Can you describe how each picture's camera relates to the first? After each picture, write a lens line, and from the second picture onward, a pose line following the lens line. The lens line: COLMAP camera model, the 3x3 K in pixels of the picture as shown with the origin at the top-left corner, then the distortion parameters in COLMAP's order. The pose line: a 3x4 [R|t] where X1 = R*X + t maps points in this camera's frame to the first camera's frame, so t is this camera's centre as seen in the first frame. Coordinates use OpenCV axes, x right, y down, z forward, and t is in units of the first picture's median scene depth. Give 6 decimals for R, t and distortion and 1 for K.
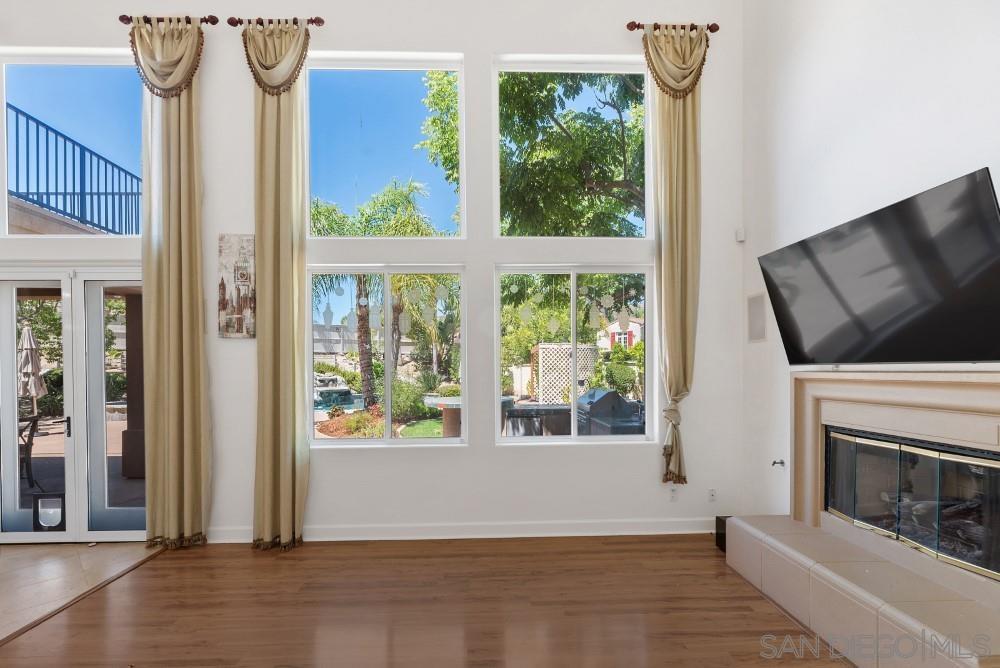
lens RADIAL K [[409.2, 0, 495.3], [0, 409.2, 394.9], [0, 0, 1]] dist [0.003000, 0.000296]
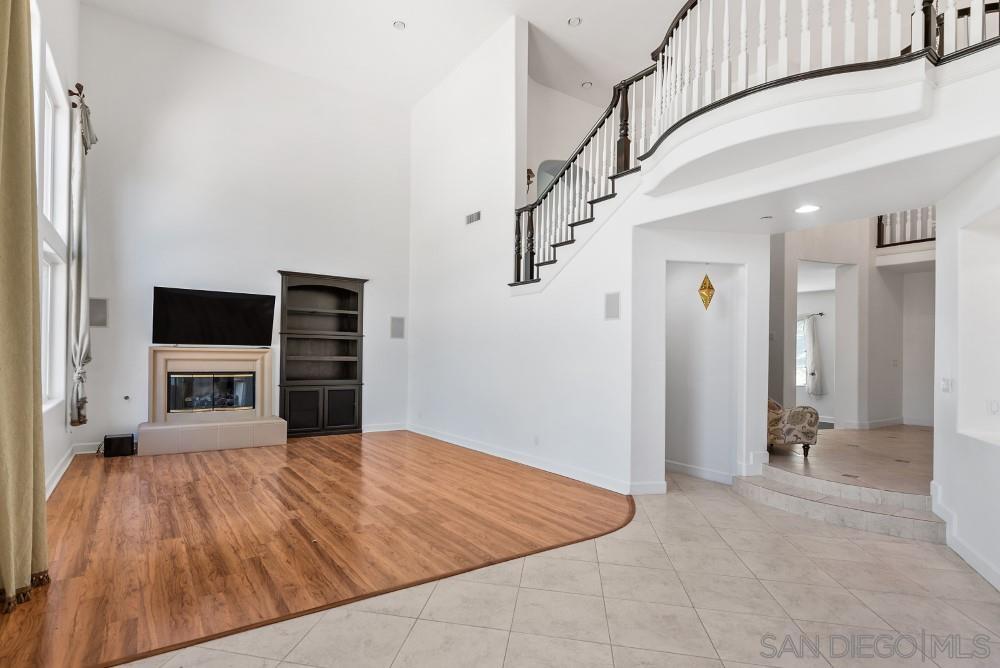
lens RADIAL K [[409.2, 0, 510.3], [0, 409.2, 354.8], [0, 0, 1]] dist [0.003000, 0.000296]
pose [[-0.650651, -0.006205, 0.759351, -1.954881], [-0.008653, 0.999962, 0.000757, -0.032055], [-0.759327, -0.006078, -0.650680, 1.040017]]
